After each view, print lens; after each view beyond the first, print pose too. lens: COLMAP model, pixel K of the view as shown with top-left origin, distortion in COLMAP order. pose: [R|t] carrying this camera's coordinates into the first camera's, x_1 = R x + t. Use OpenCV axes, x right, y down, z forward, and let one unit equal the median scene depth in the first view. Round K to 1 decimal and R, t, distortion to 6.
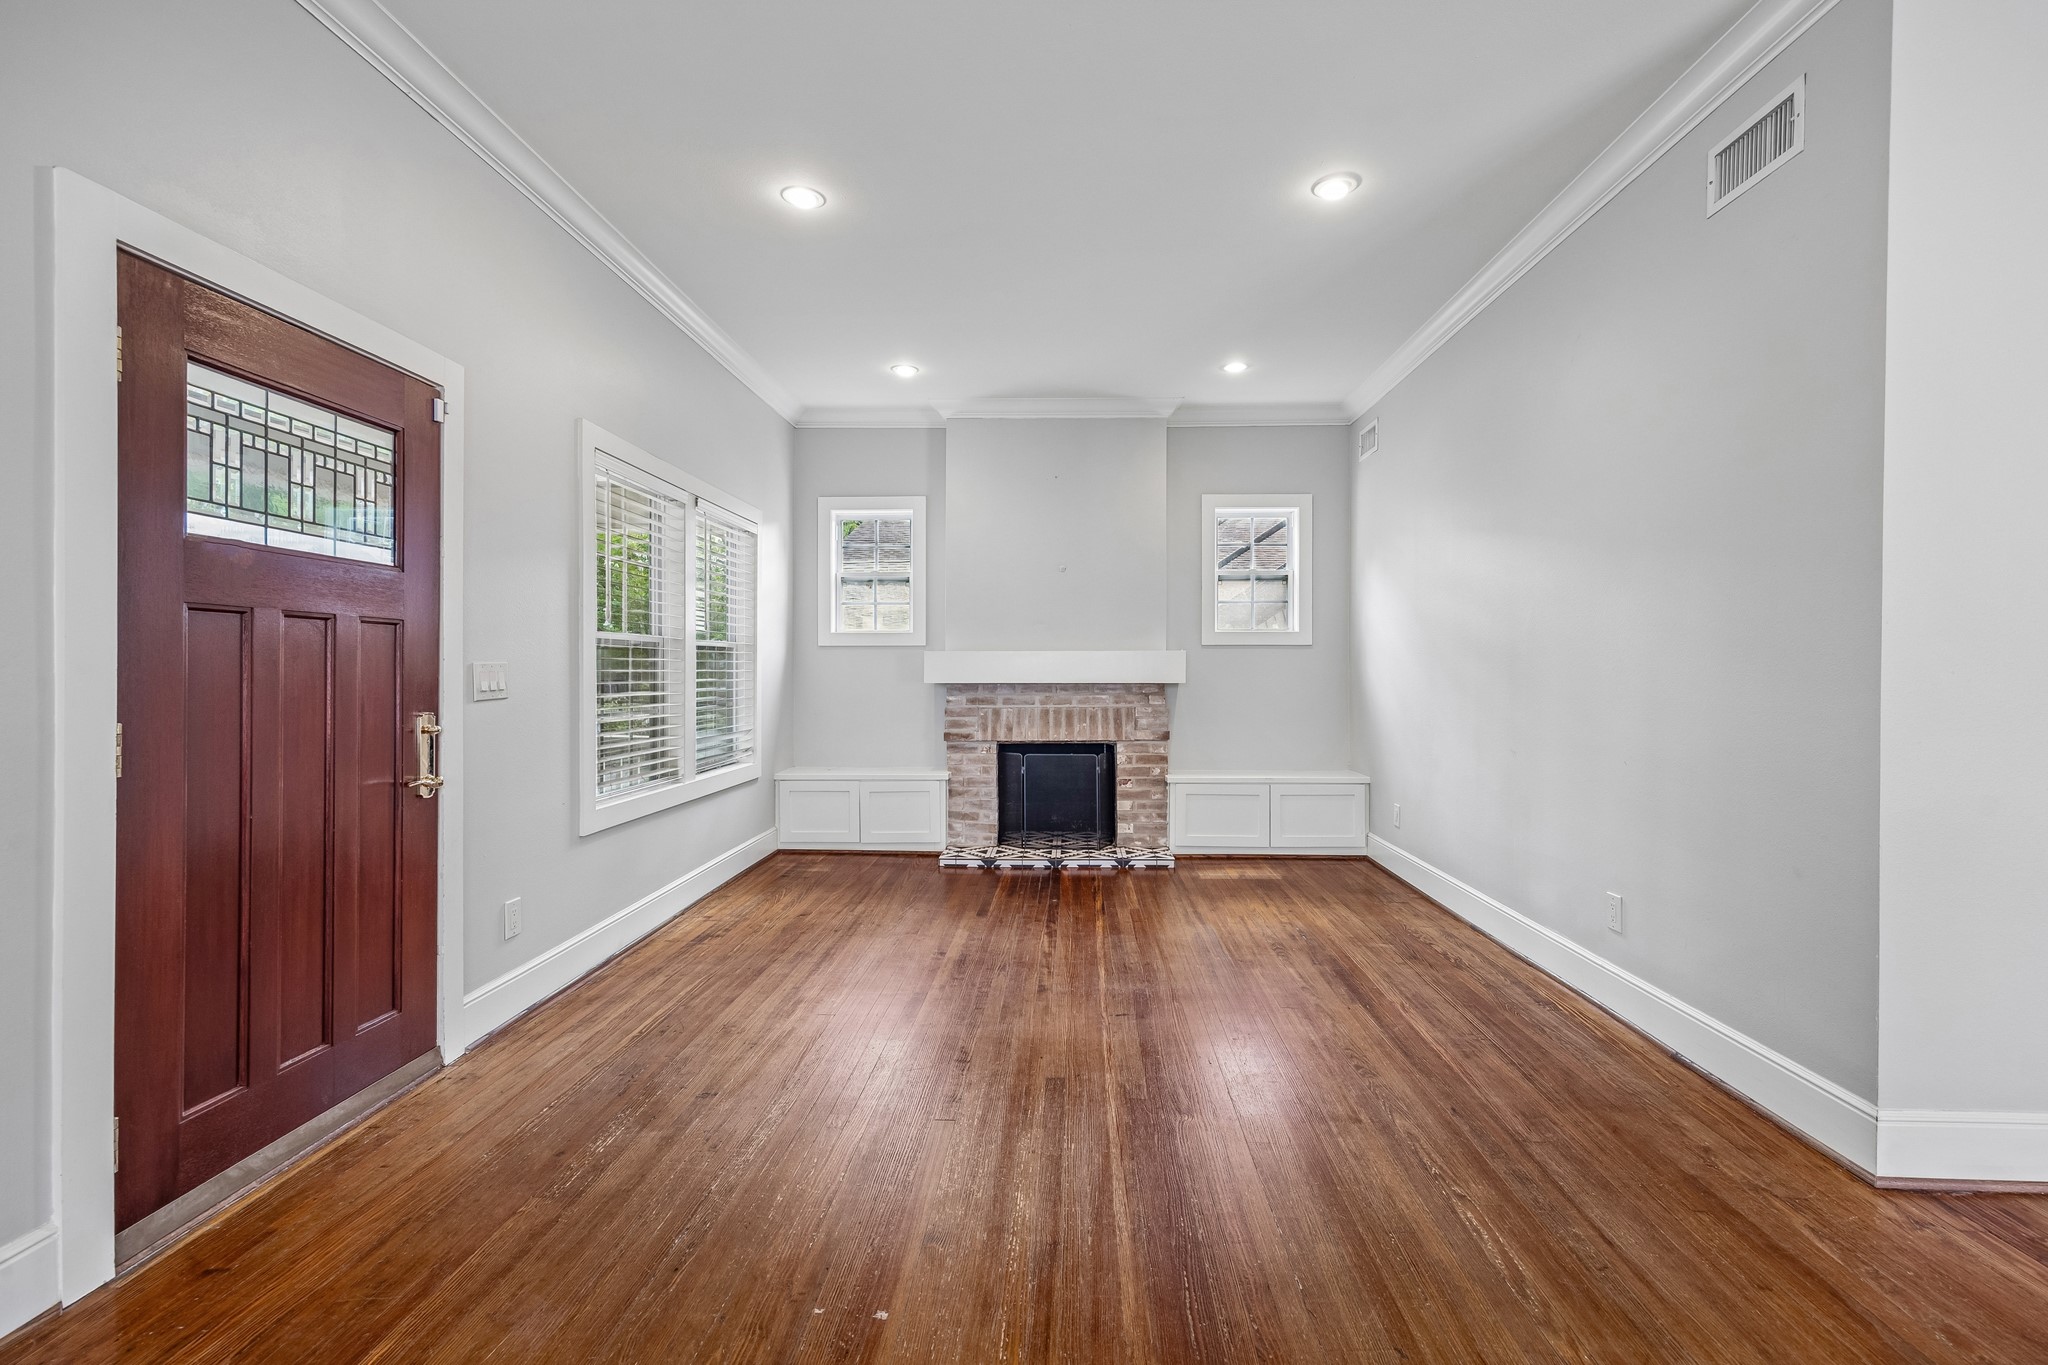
lens RADIAL K [[904.6, 0, 1037.2], [0, 904.6, 673.3], [0, 0, 1]] dist [0.011128, -0.000318]
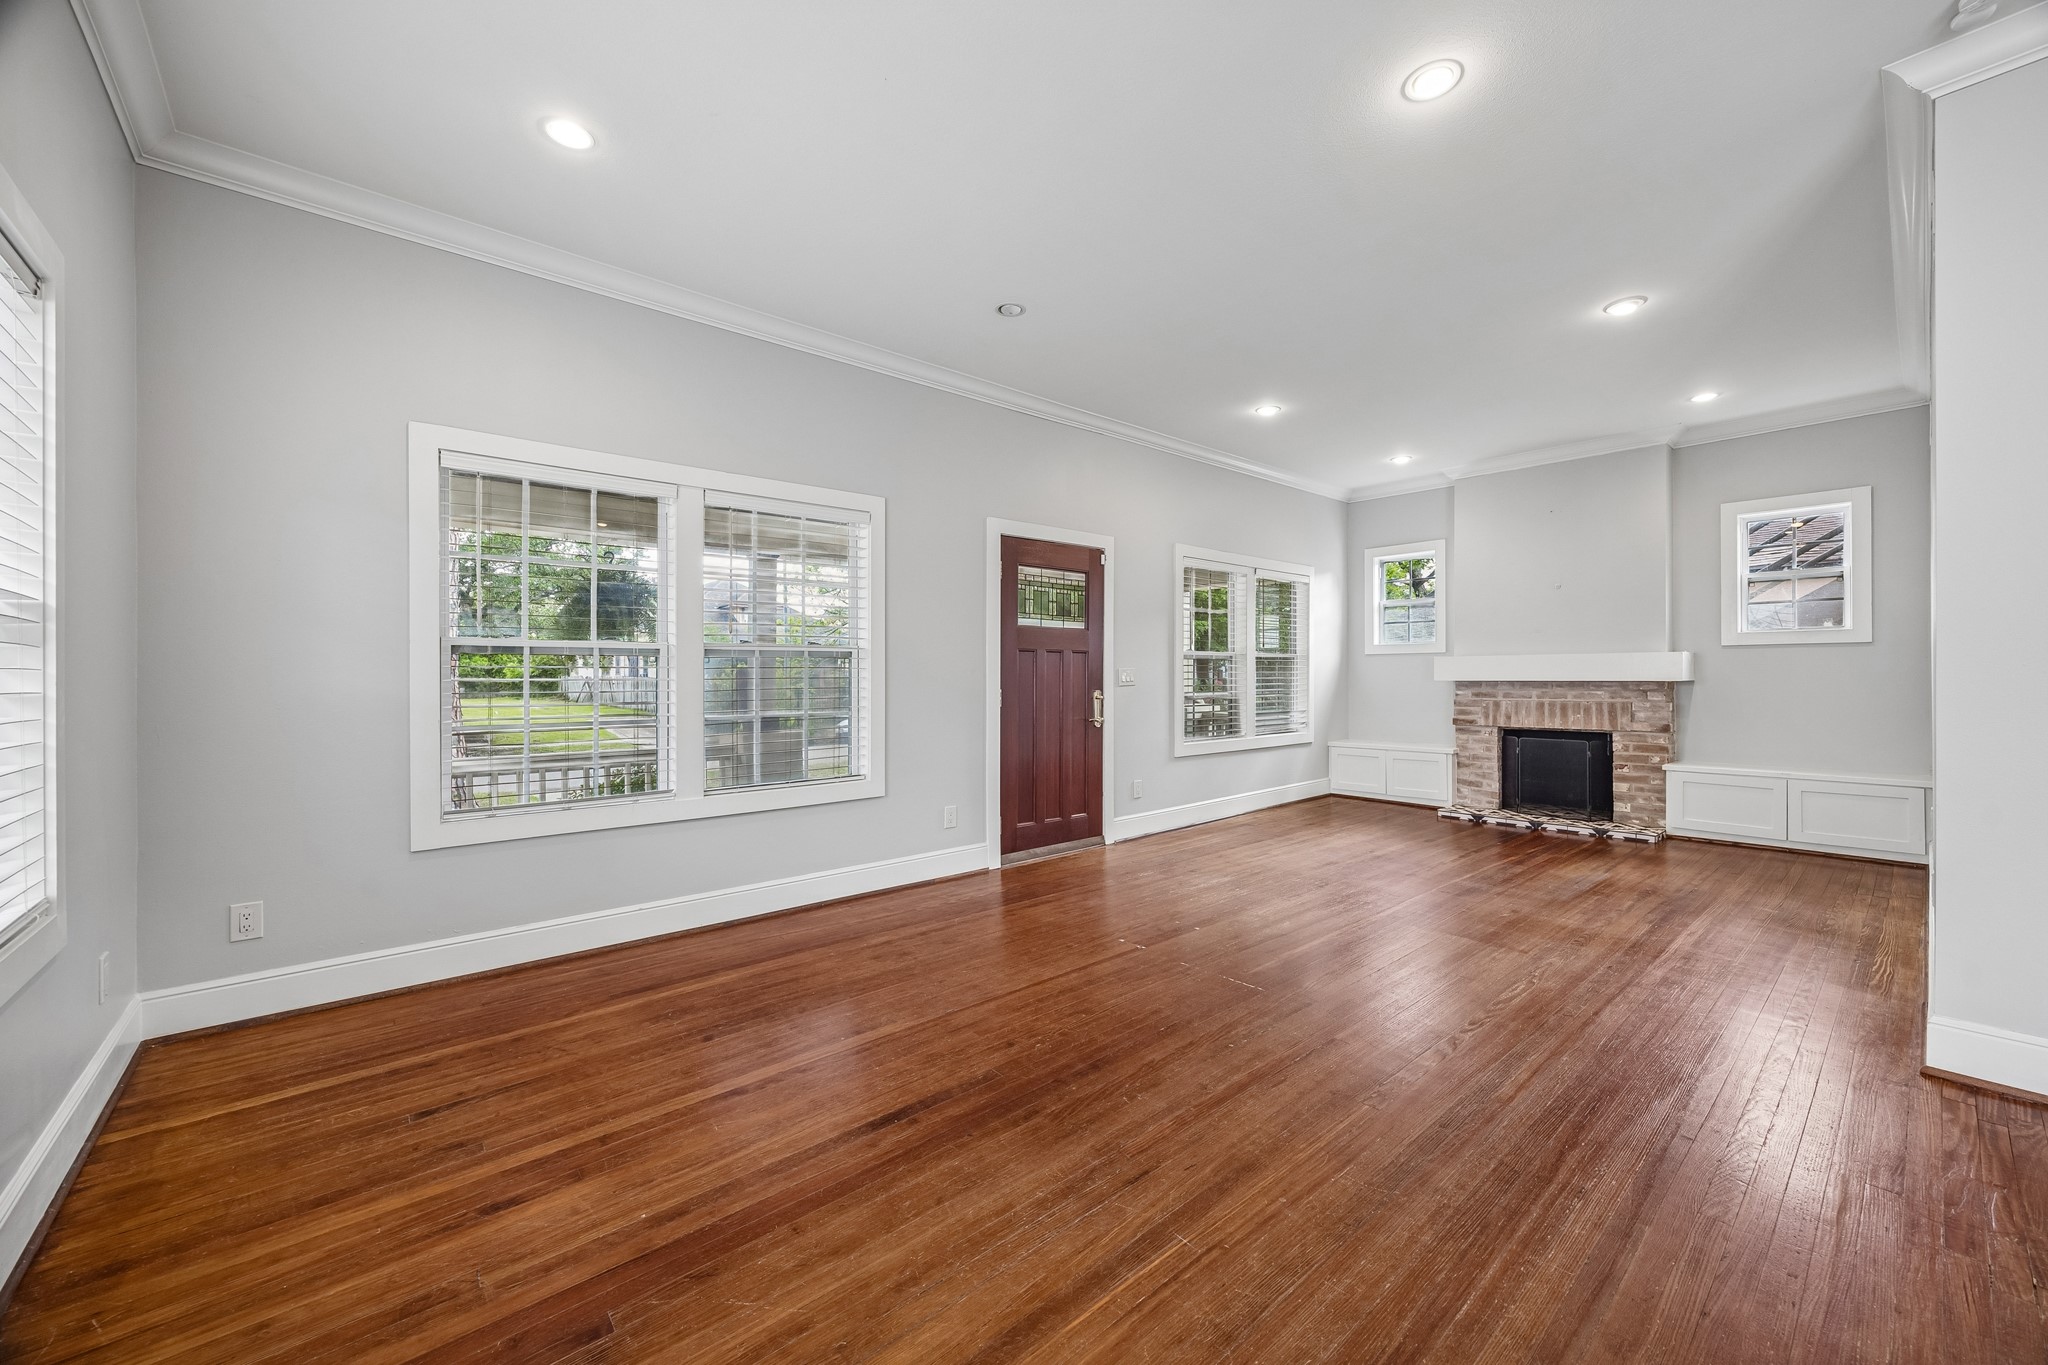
lens RADIAL K [[785.3, 0, 1030.3], [0, 785.3, 675.9], [0, 0, 1]] dist [-0.003543, -0.000100]
pose [[0.684223, -0.002068, -0.729270, 0.310865], [0.002184, 0.999997, -0.000787, 0.003512], [0.729269, -0.001055, 0.684226, -0.231416]]
